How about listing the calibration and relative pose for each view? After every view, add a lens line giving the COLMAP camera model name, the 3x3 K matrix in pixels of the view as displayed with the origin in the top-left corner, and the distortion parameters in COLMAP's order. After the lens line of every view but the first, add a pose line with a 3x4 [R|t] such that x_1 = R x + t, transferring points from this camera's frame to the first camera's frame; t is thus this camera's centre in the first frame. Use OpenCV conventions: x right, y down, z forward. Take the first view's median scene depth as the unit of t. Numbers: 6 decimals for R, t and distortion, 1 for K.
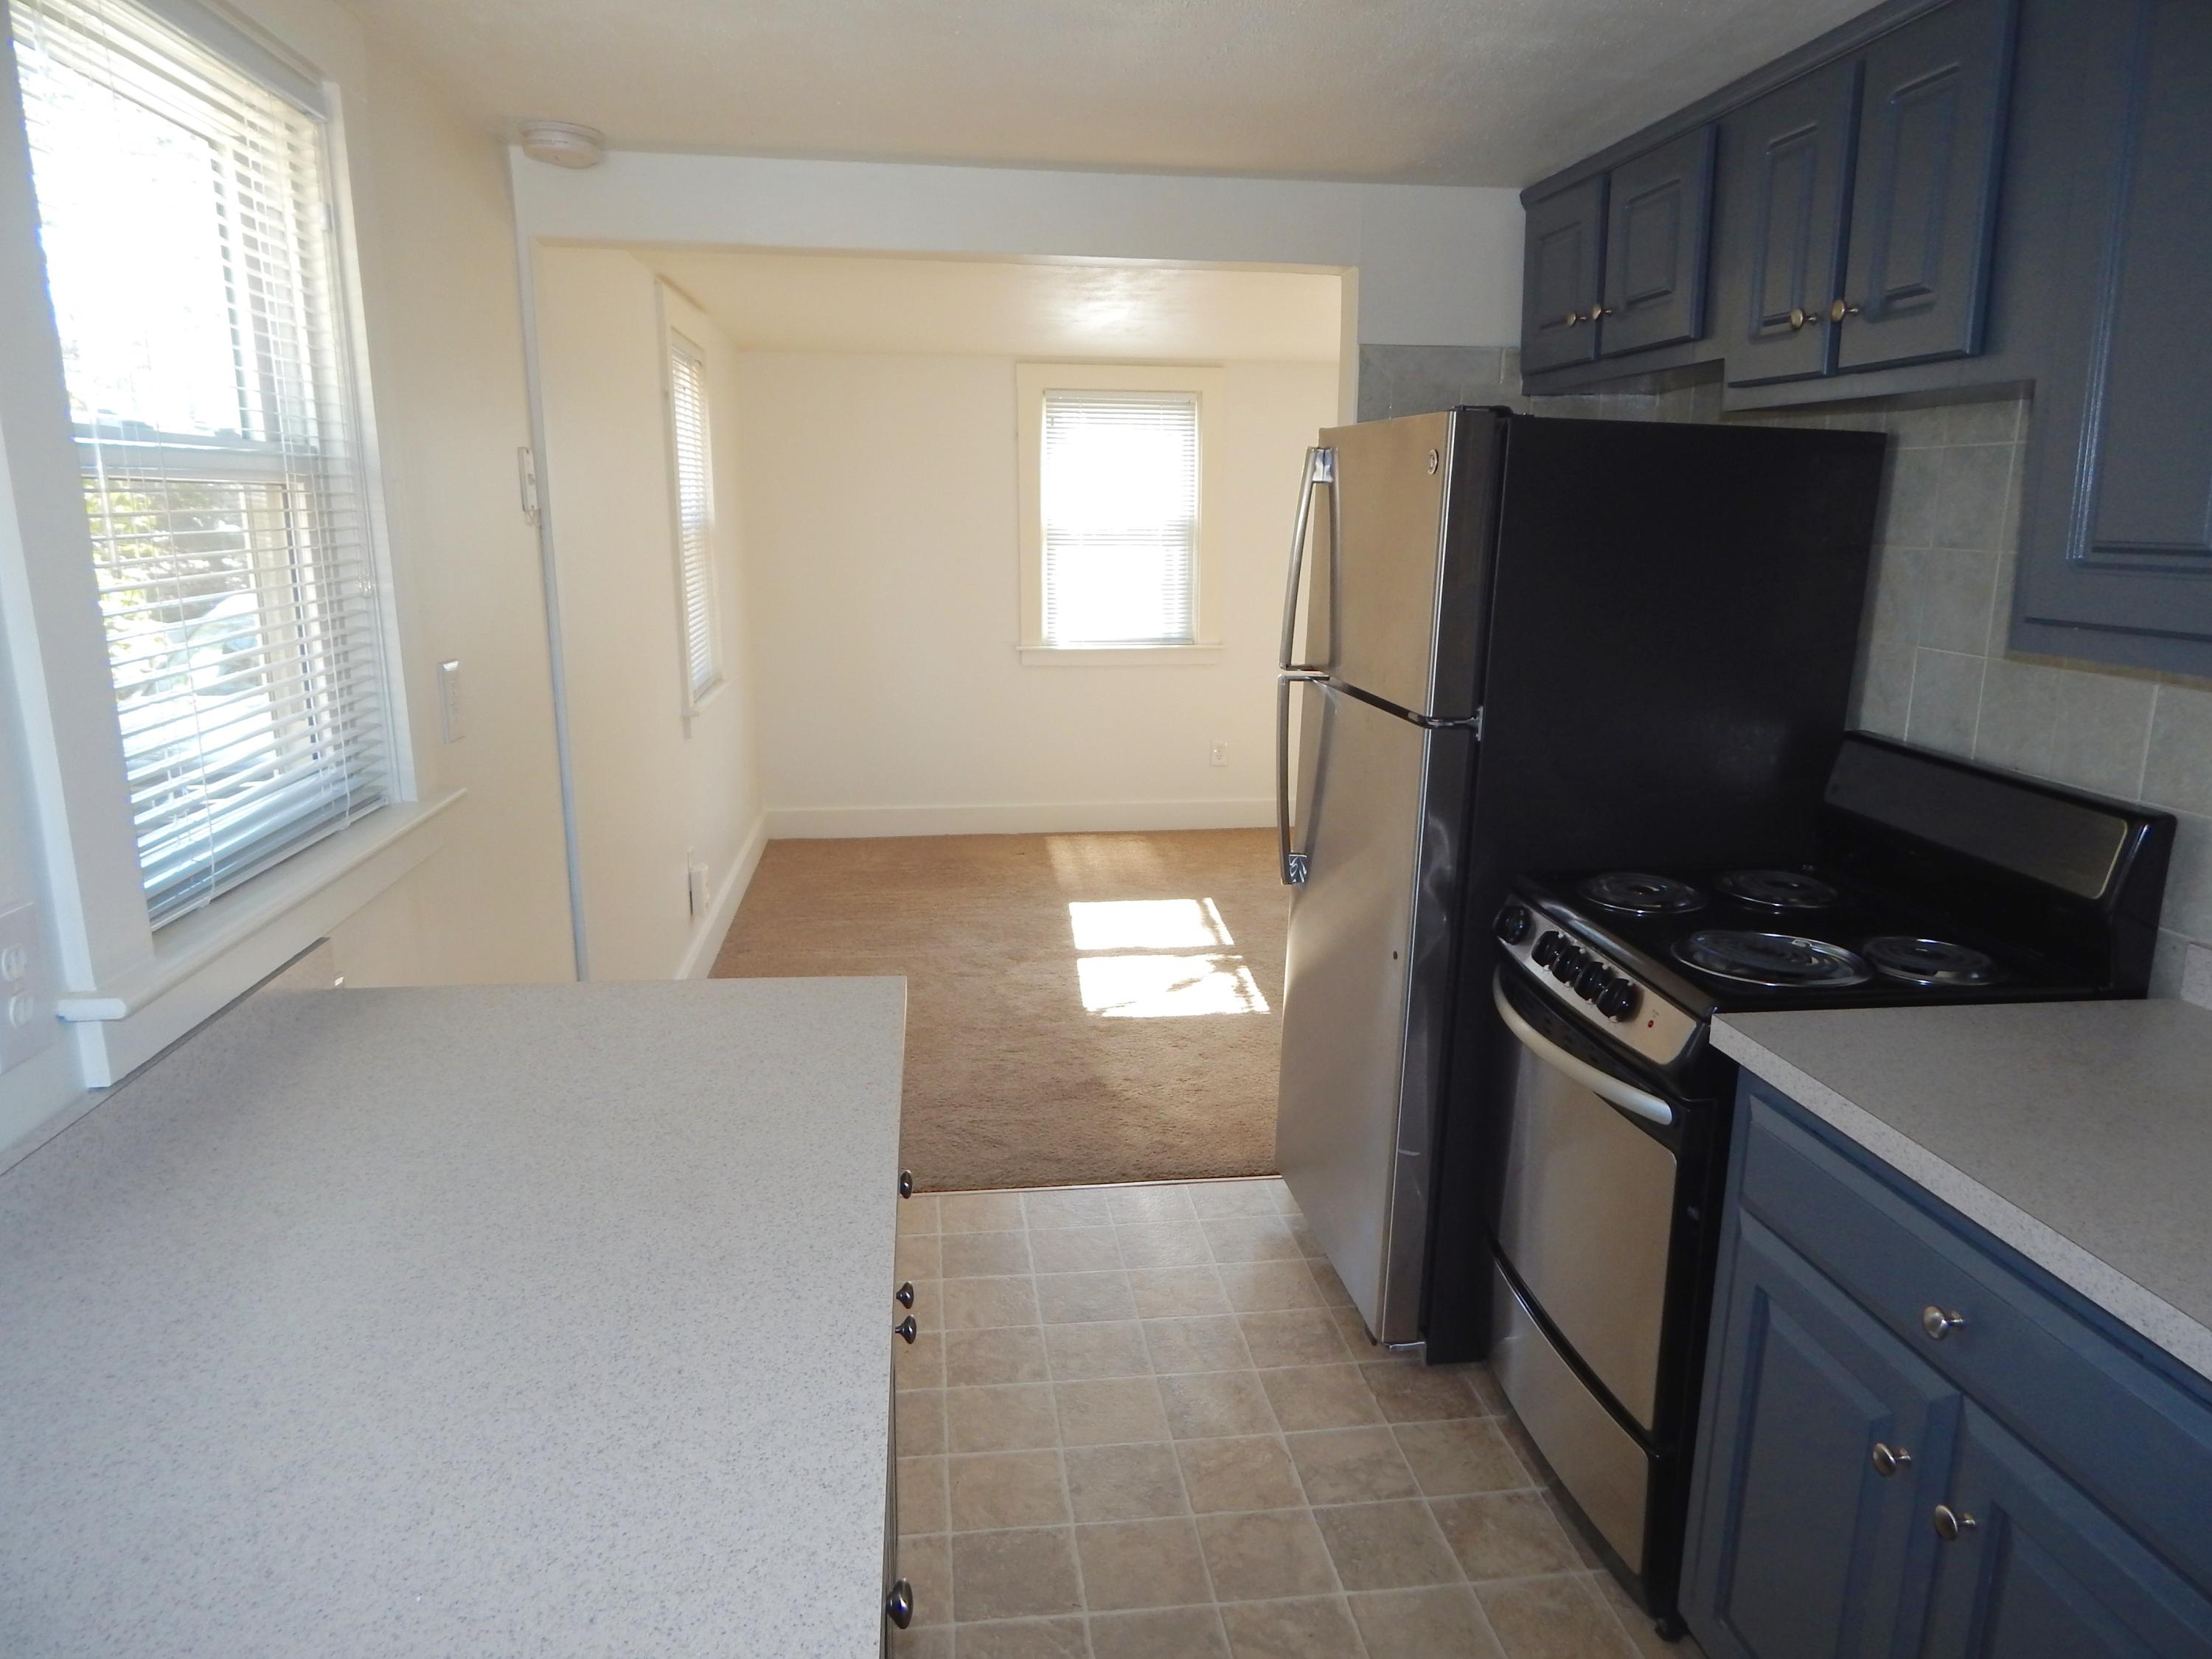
lens RADIAL K [[1451.0, 0, 1129.1], [0, 1451.0, 821.0], [0, 0, 1]] dist [-0.001841, -0.000312]
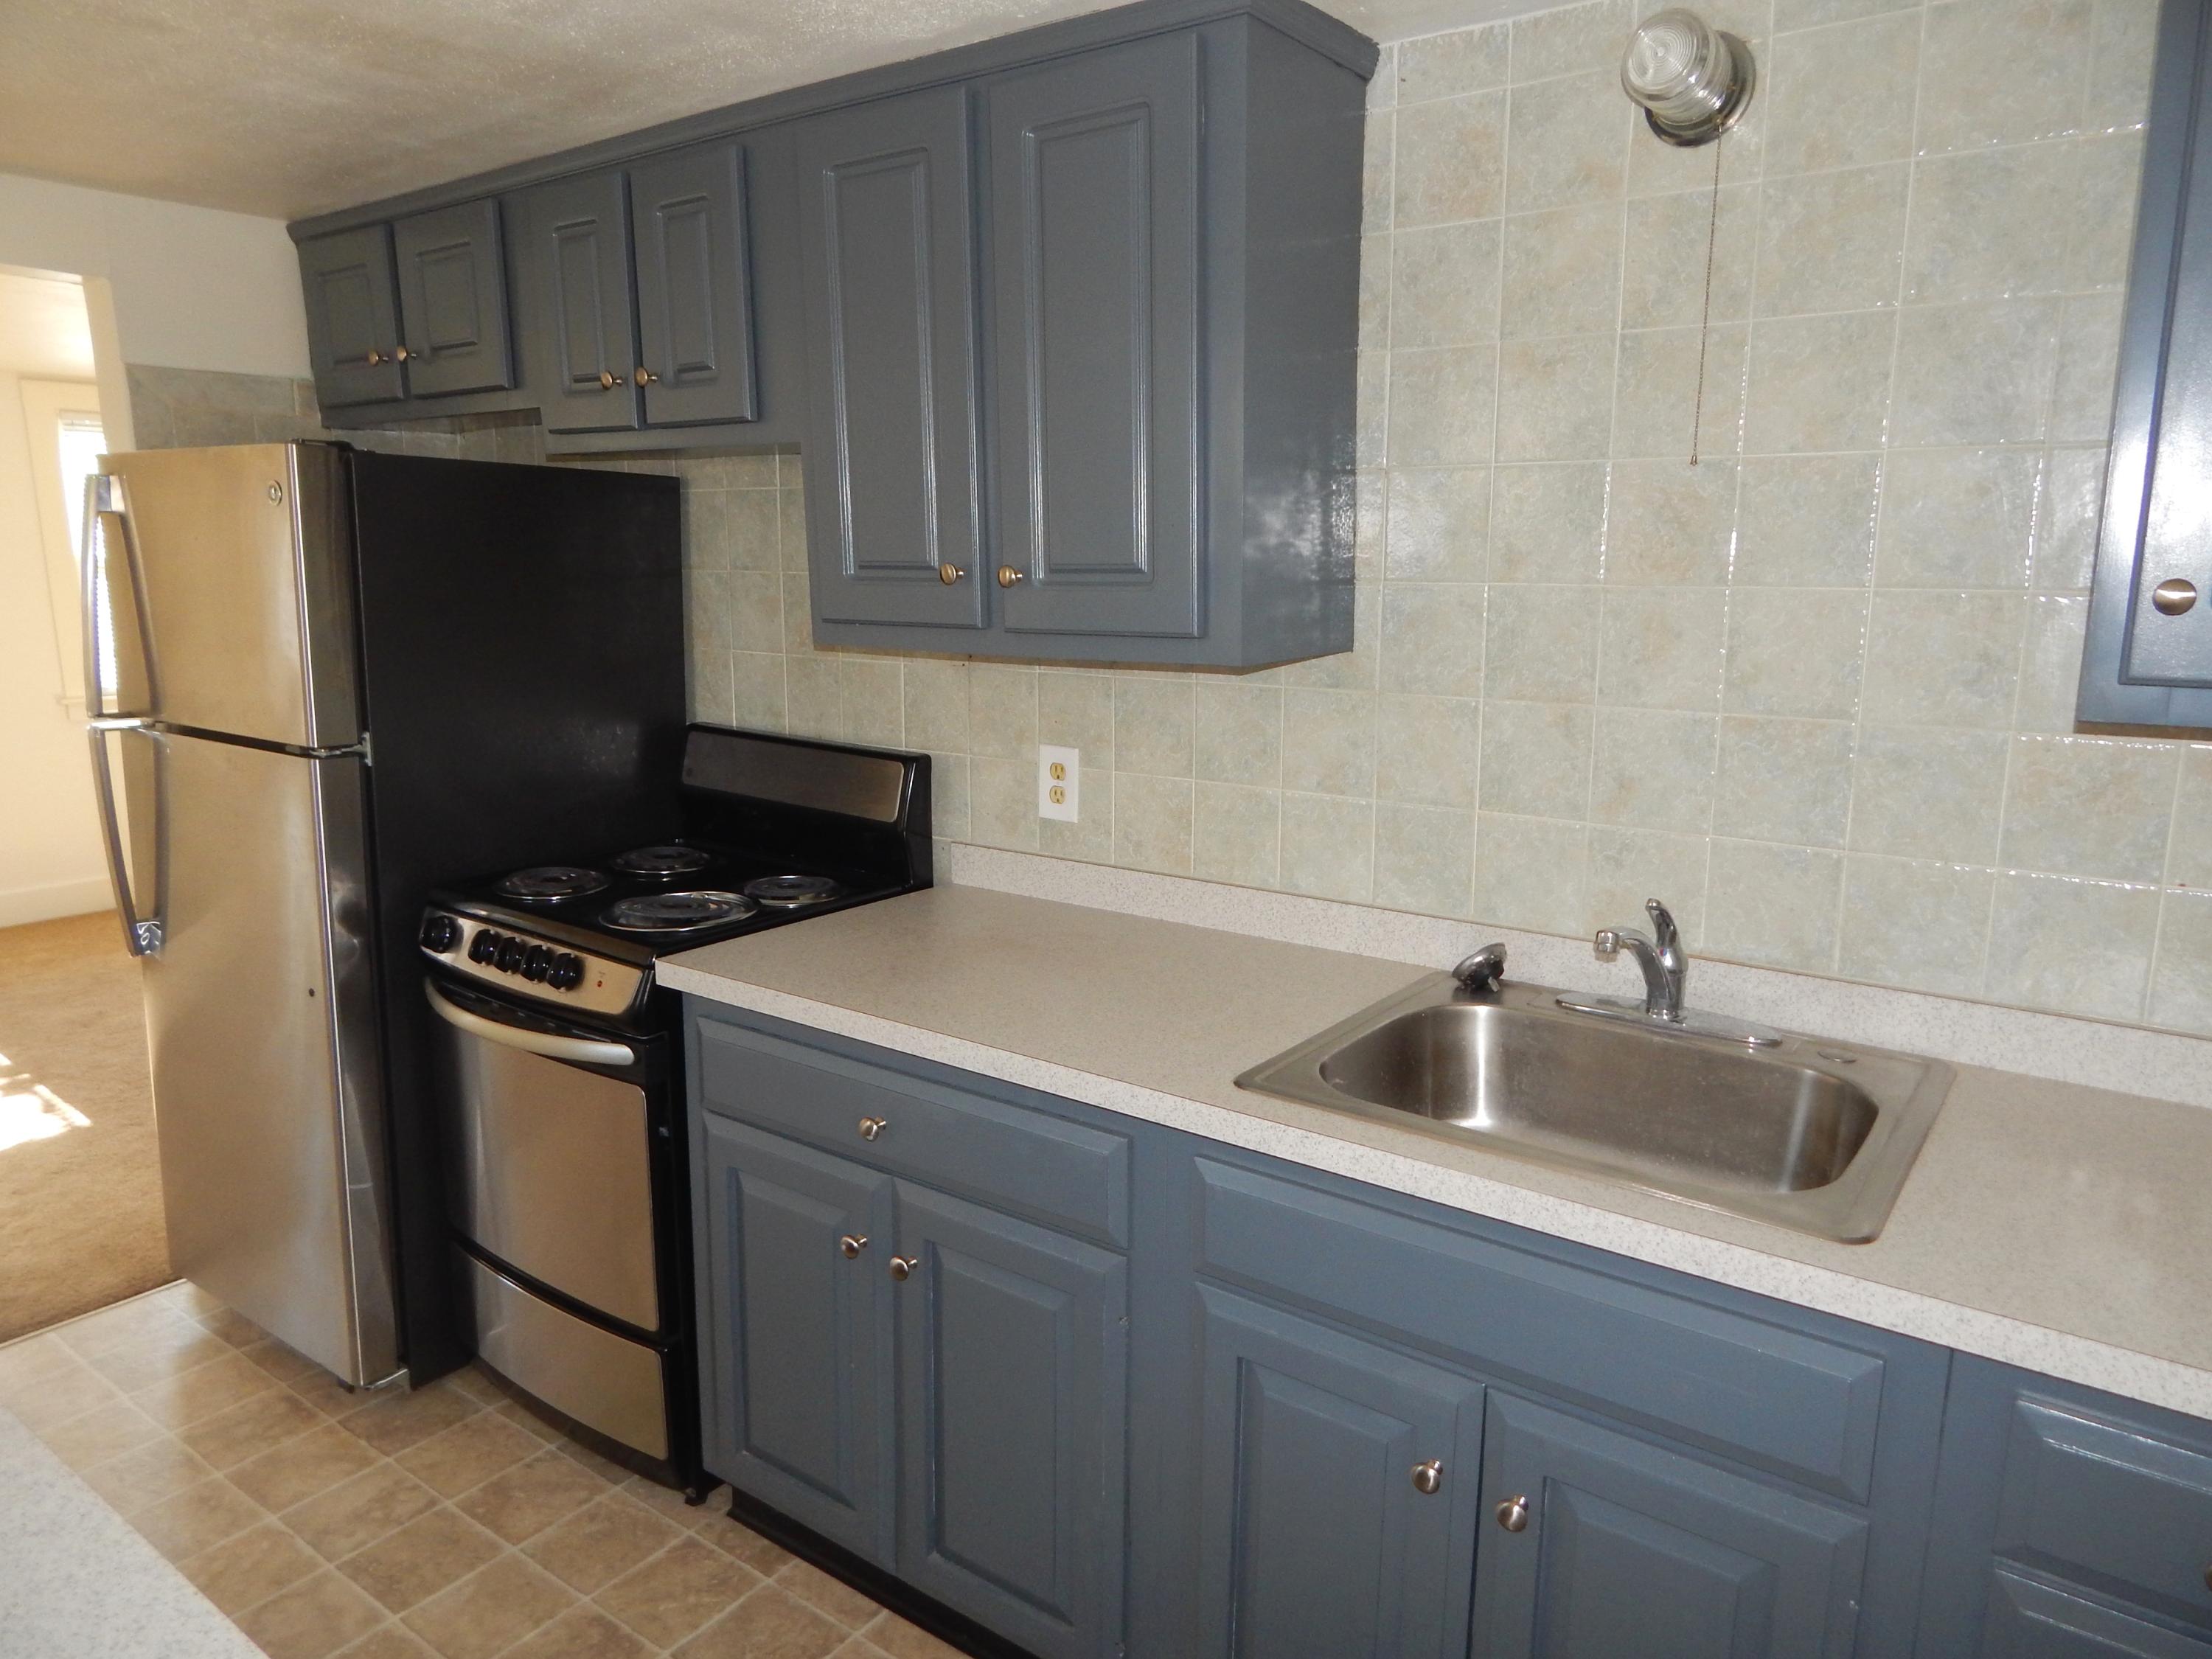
lens RADIAL K [[1451.0, 0, 1114.4], [0, 1451.0, 825.7], [0, 0, 1]] dist [-0.001841, -0.000312]
pose [[0.692414, -0.141652, 0.707459, -0.129726], [0.155202, 0.986826, 0.045687, 0.022115], [-0.704610, 0.078165, 0.705276, -0.093136]]
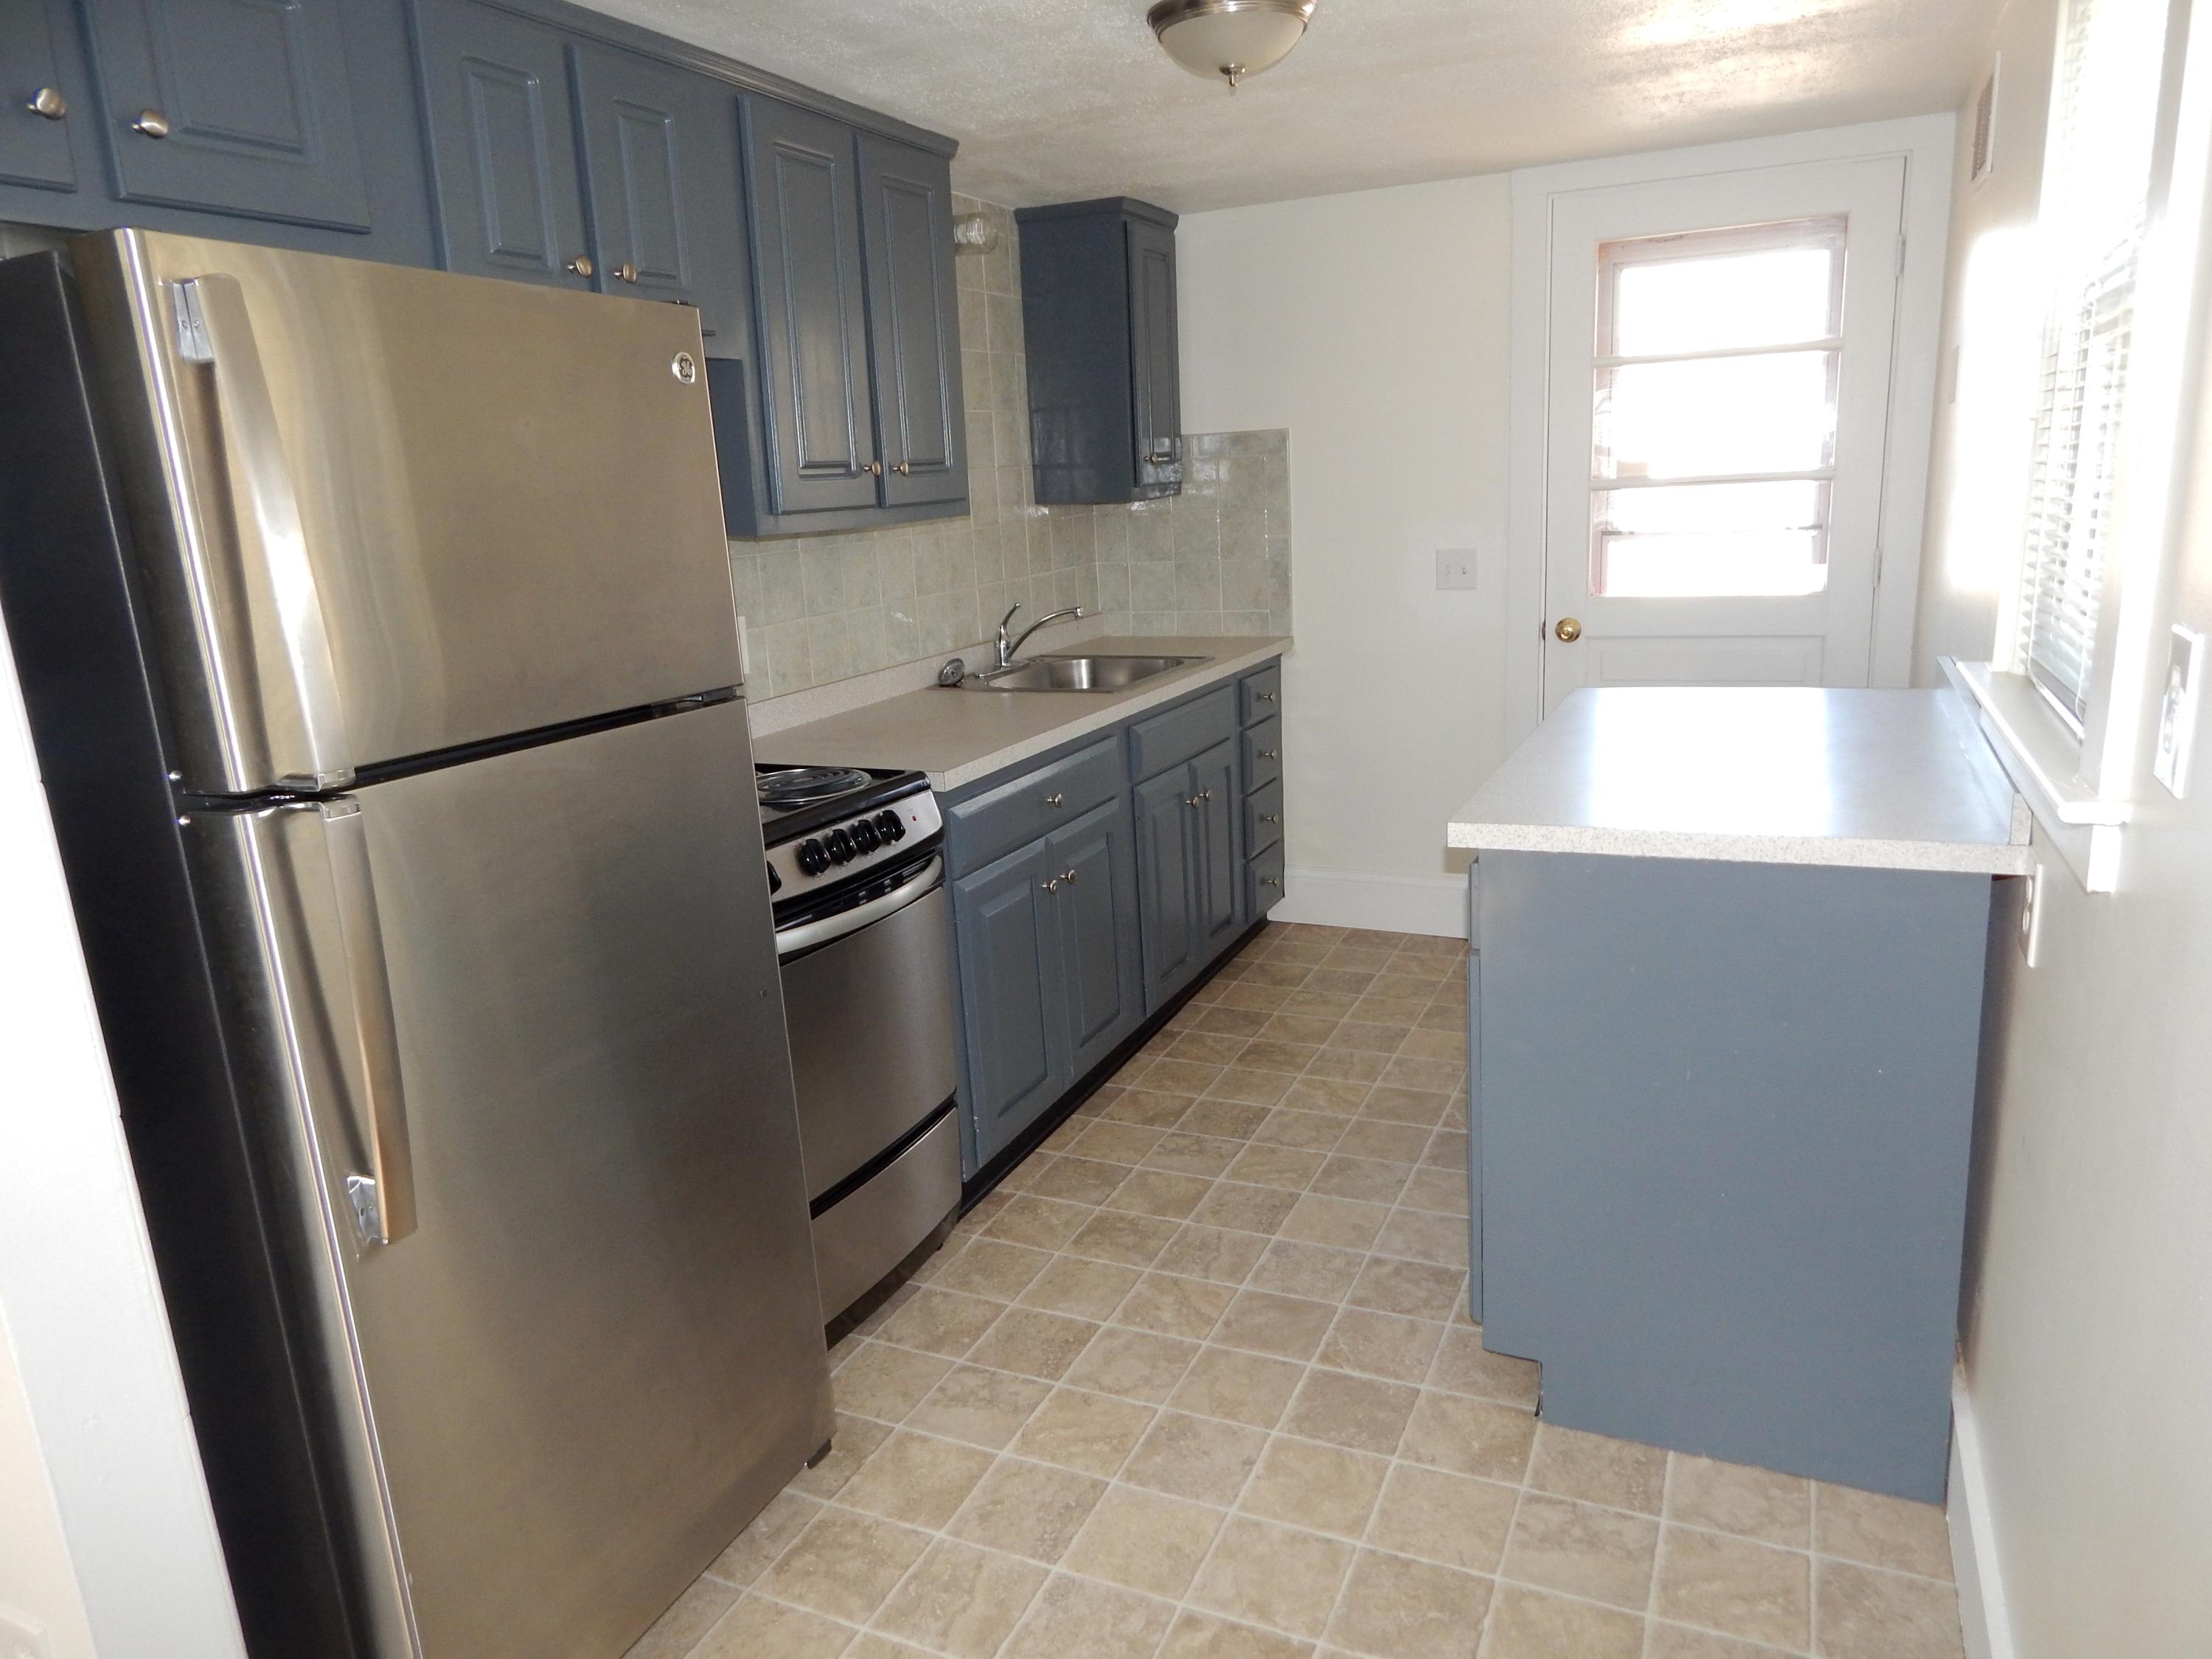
lens RADIAL K [[1451.0, 0, 1091.8], [0, 1451.0, 838.6], [0, 0, 1]] dist [-0.001841, -0.000312]
pose [[-0.834234, -0.098527, 0.542536, -0.432594], [0.161231, 0.897322, 0.410874, -0.313164], [-0.527312, 0.430239, -0.732691, 1.606298]]
